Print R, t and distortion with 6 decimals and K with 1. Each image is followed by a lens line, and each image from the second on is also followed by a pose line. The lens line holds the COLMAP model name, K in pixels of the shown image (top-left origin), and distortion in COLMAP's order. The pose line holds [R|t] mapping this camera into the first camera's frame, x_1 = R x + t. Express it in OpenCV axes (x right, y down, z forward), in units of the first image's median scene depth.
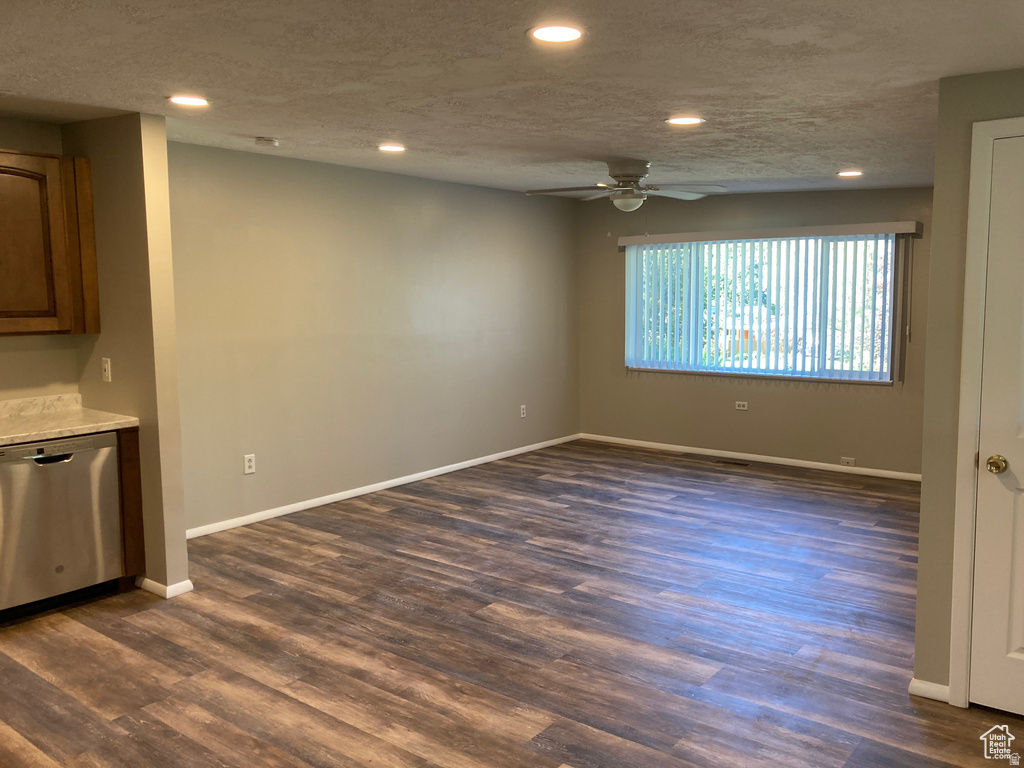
lens RADIAL K [[840.2, 0, 509.1], [0, 840.2, 381.4], [0, 0, 1]] dist [0.032027, -0.009249]
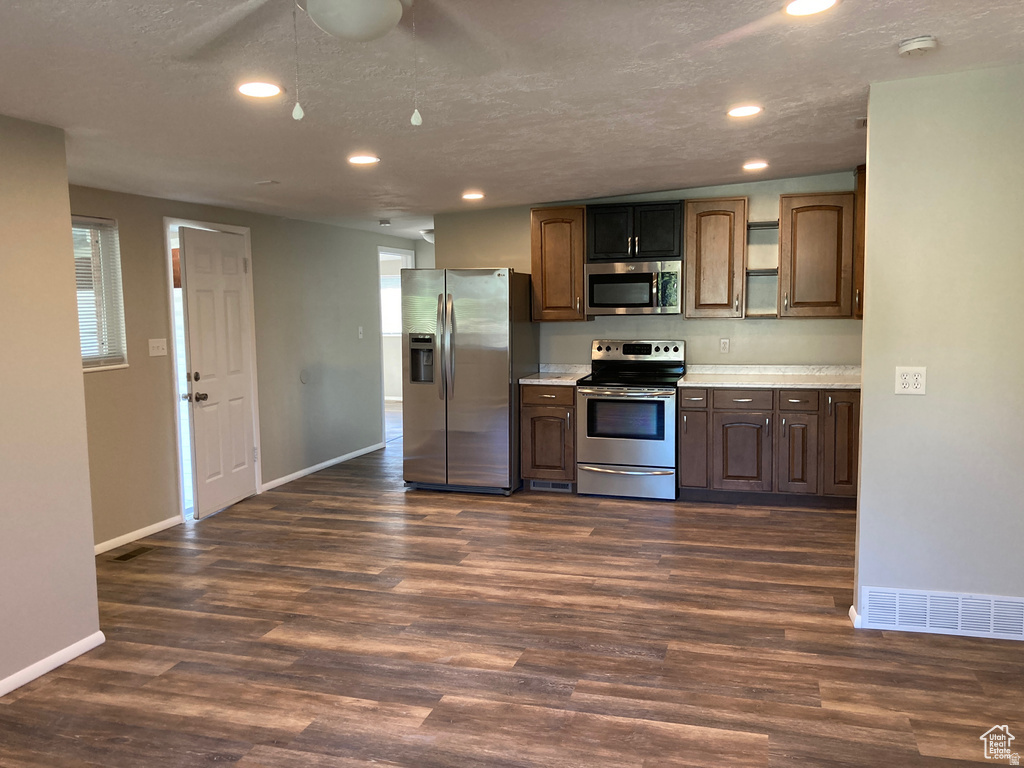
lens RADIAL K [[840.2, 0, 516.6], [0, 840.2, 382.2], [0, 0, 1]] dist [0.032027, -0.009249]
pose [[-0.927915, 0.061322, -0.367714, 0.289601], [-0.014251, 0.979822, 0.199362, -0.193639], [0.372520, 0.190231, -0.908318, 1.837647]]
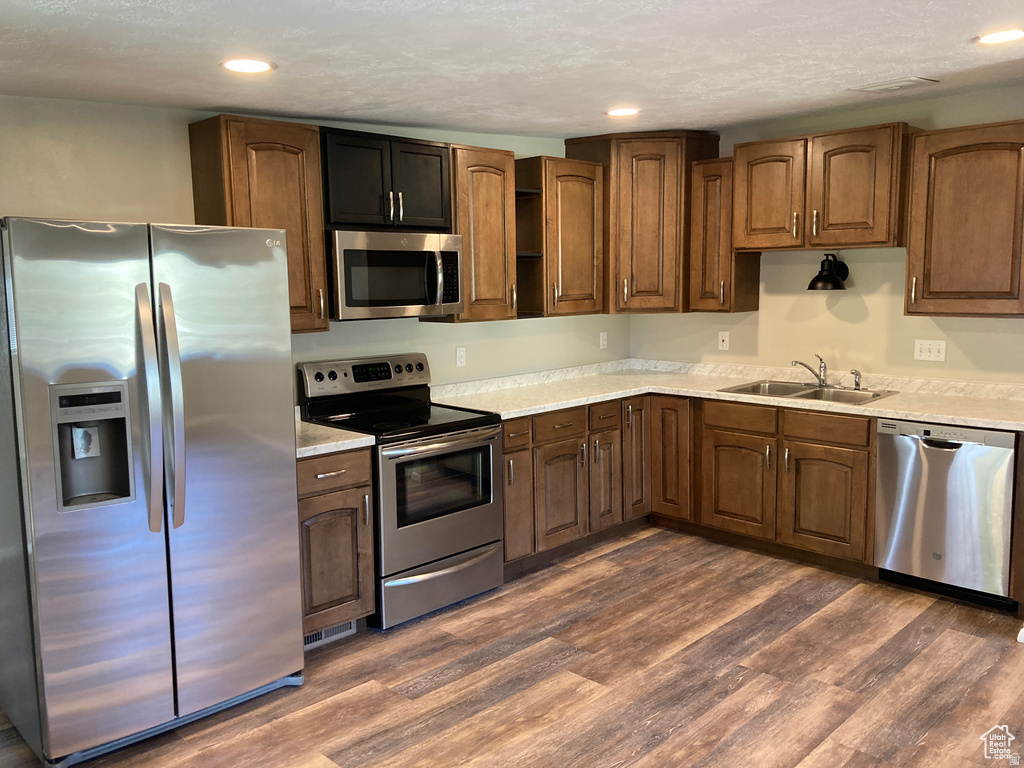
lens RADIAL K [[840.2, 0, 538.0], [0, 840.2, 379.4], [0, 0, 1]] dist [0.032027, -0.009249]
pose [[-0.084551, 0.134118, -0.987352, 0.477875], [-0.091236, 0.985695, 0.141706, -0.082025], [0.992233, 0.102064, -0.071105, 0.623127]]
